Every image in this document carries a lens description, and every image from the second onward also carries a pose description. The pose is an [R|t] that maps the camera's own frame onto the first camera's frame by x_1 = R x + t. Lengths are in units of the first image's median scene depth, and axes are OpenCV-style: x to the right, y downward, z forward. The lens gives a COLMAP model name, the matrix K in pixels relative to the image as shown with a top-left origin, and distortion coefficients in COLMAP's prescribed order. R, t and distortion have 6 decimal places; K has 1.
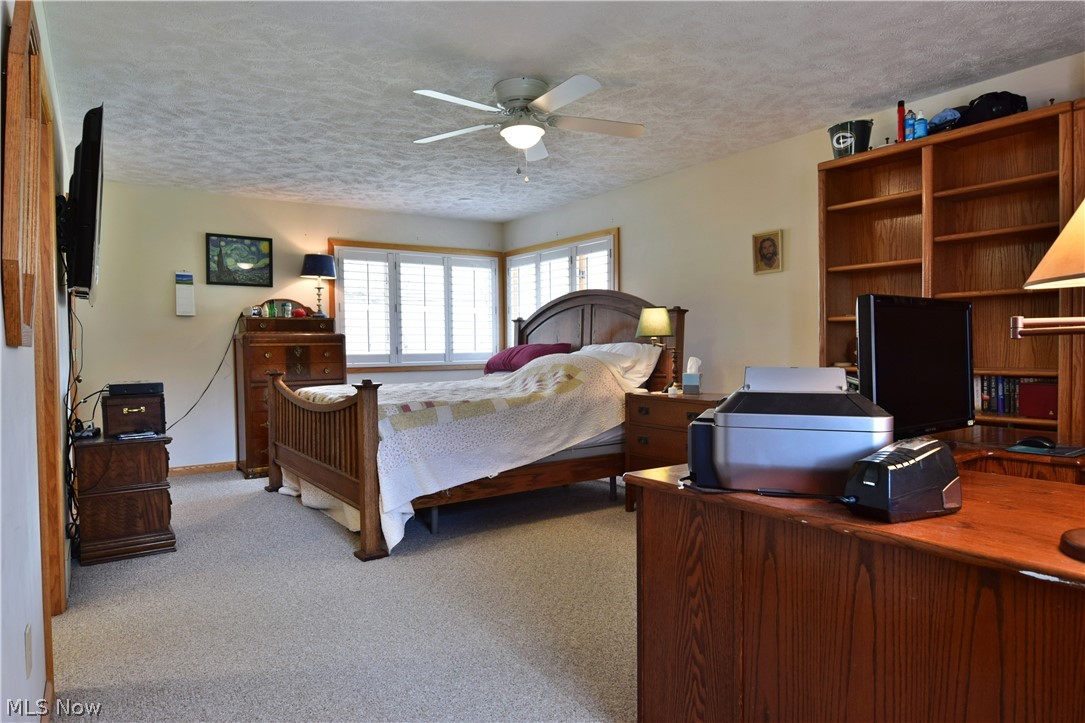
lens RADIAL K [[661.8, 0, 546.6], [0, 661.8, 363.2], [0, 0, 1]] dist [-0.013575, -0.003951]
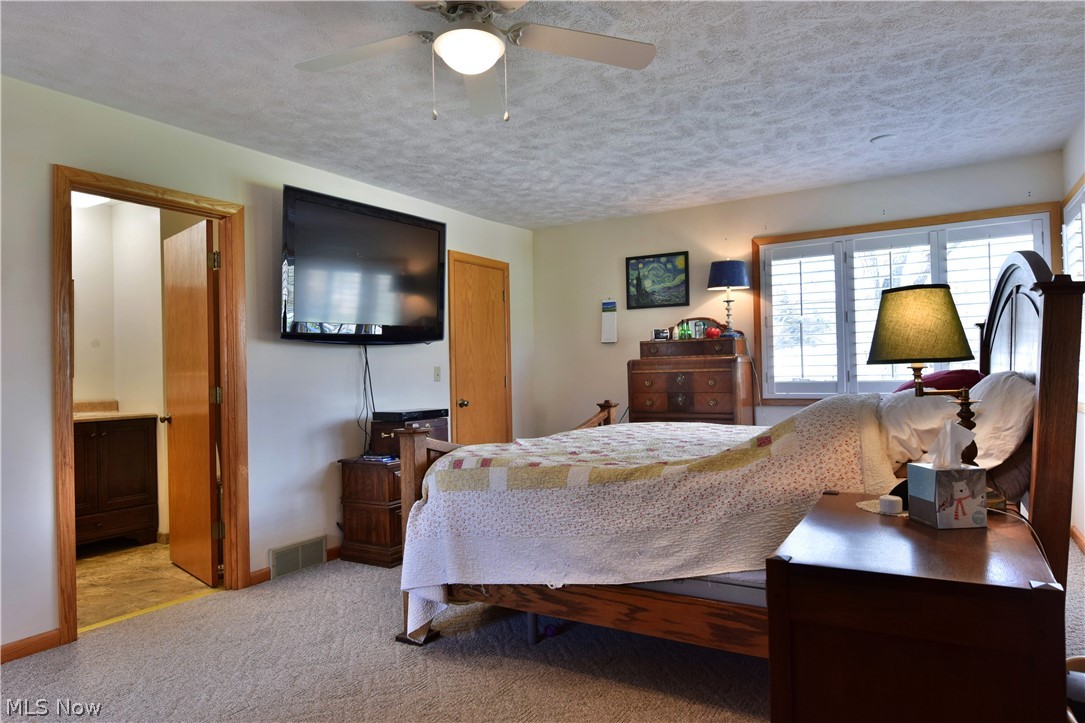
lens RADIAL K [[661.8, 0, 544.3], [0, 661.8, 366.5], [0, 0, 1]] dist [-0.013575, -0.003951]
pose [[0.411601, -0.006047, -0.911344, 0.516602], [-0.006785, 0.999930, -0.009699, -0.037743], [0.911339, 0.010176, 0.411531, 0.746790]]
